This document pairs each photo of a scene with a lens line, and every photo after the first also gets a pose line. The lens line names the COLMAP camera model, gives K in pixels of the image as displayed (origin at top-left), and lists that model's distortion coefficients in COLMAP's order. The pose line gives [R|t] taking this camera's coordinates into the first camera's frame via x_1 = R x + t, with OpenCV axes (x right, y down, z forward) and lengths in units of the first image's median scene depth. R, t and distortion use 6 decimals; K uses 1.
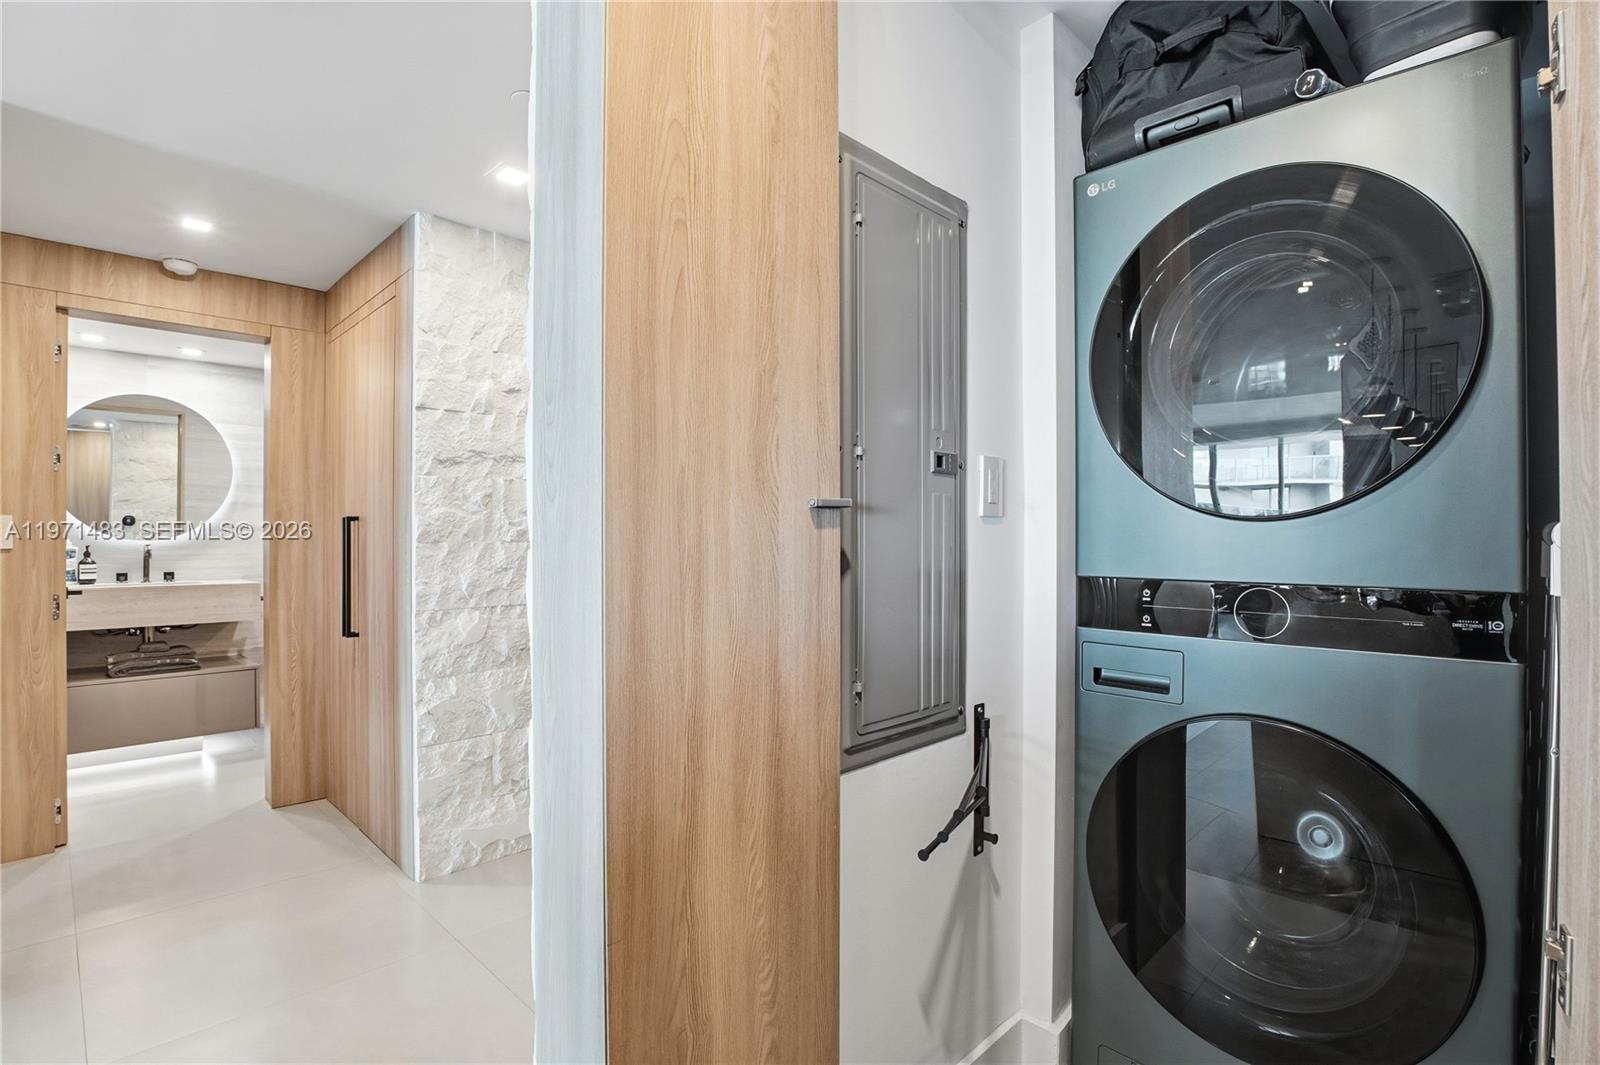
lens RADIAL K [[800.6, 0, 799.9], [0, 800.6, 527.9], [0, 0, 1]] dist [-0.030574, 0.009972]
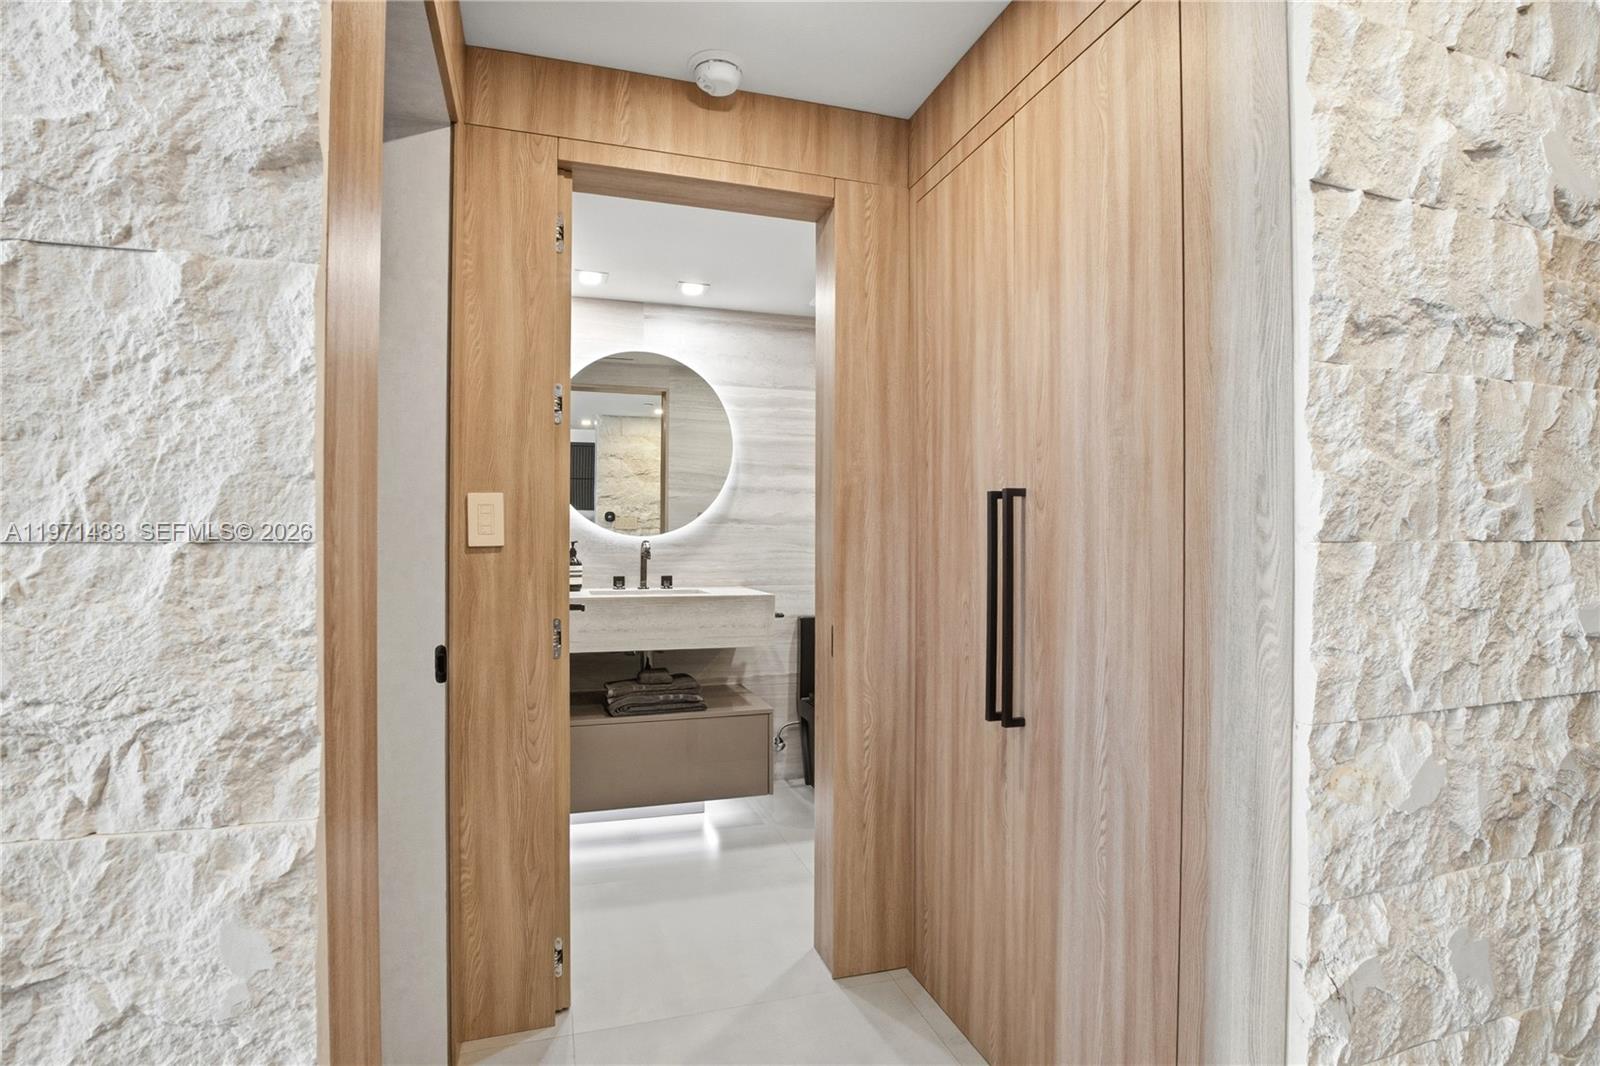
lens RADIAL K [[800.6, 0, 799.9], [0, 800.6, 528.4], [0, 0, 1]] dist [-0.030574, 0.009972]
pose [[0.897255, 0.001536, -0.441511, -0.487673], [-0.001234, 0.999999, 0.000969, 0.011321], [0.441512, -0.000325, 0.897256, 0.509355]]
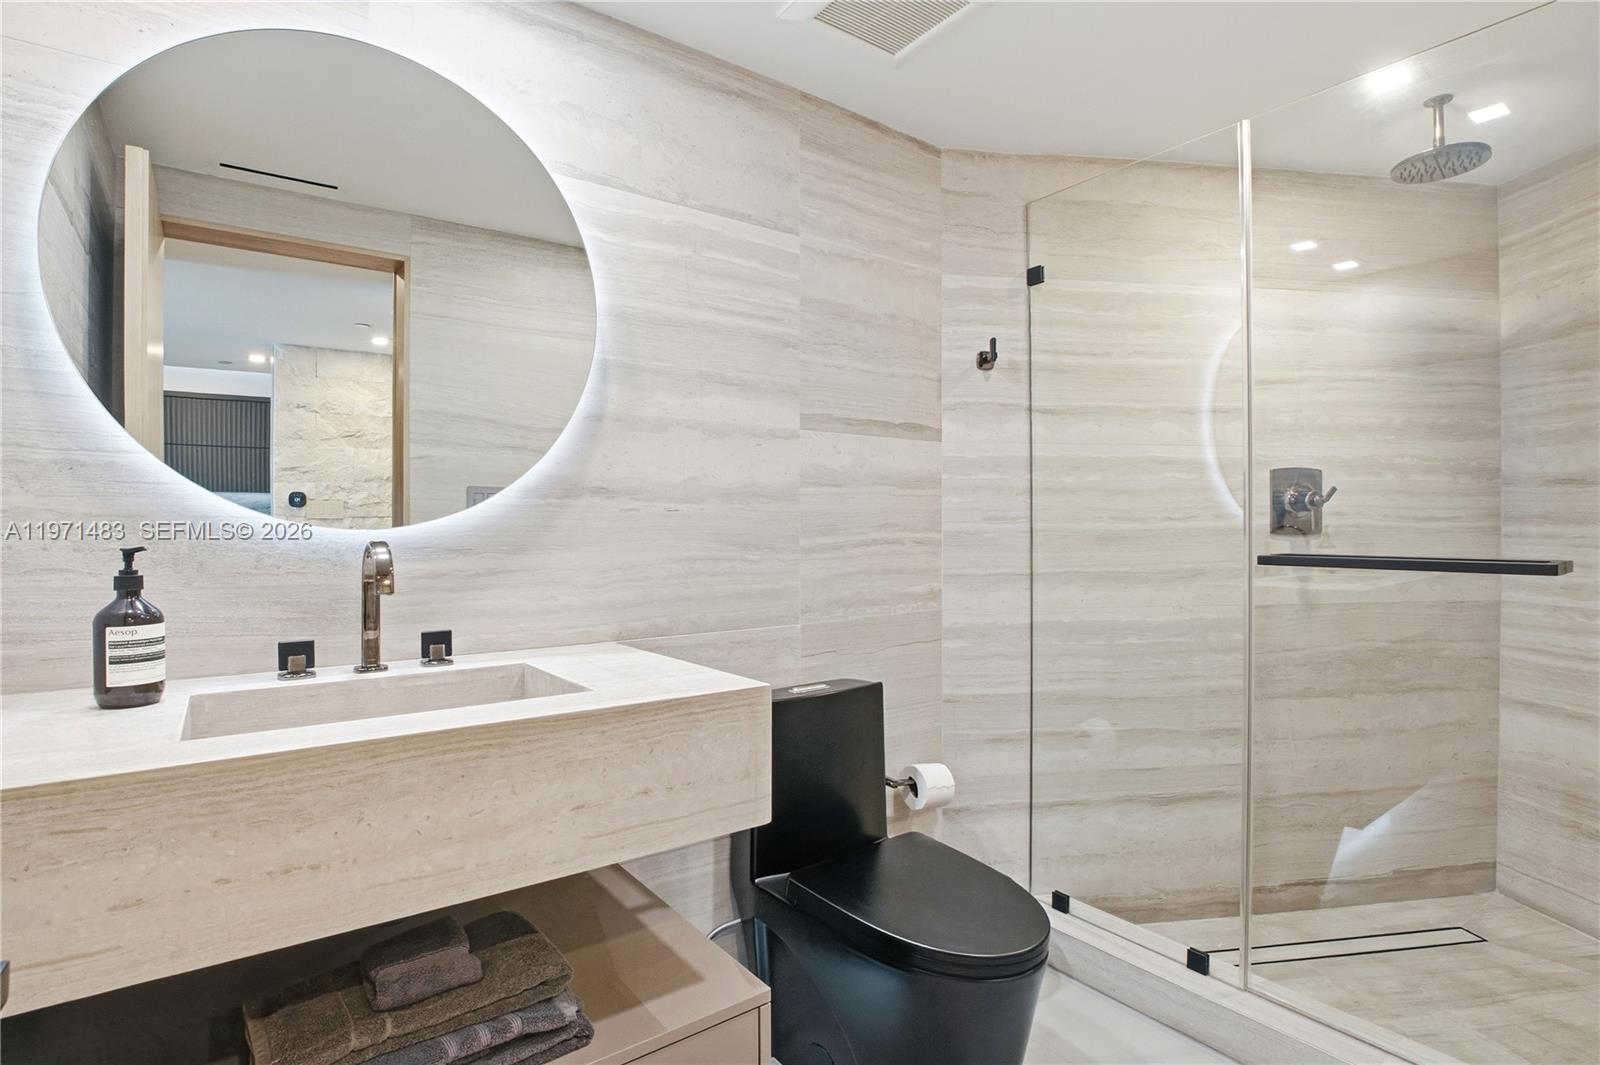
lens RADIAL K [[800.6, 0, 799.9], [0, 800.6, 527.9], [0, 0, 1]] dist [-0.030574, 0.009972]
pose [[0.990953, -0.002247, -0.134188, -0.910608], [0.003833, 0.999926, 0.011557, 0.019027], [0.134152, -0.011967, 0.990888, 1.050121]]
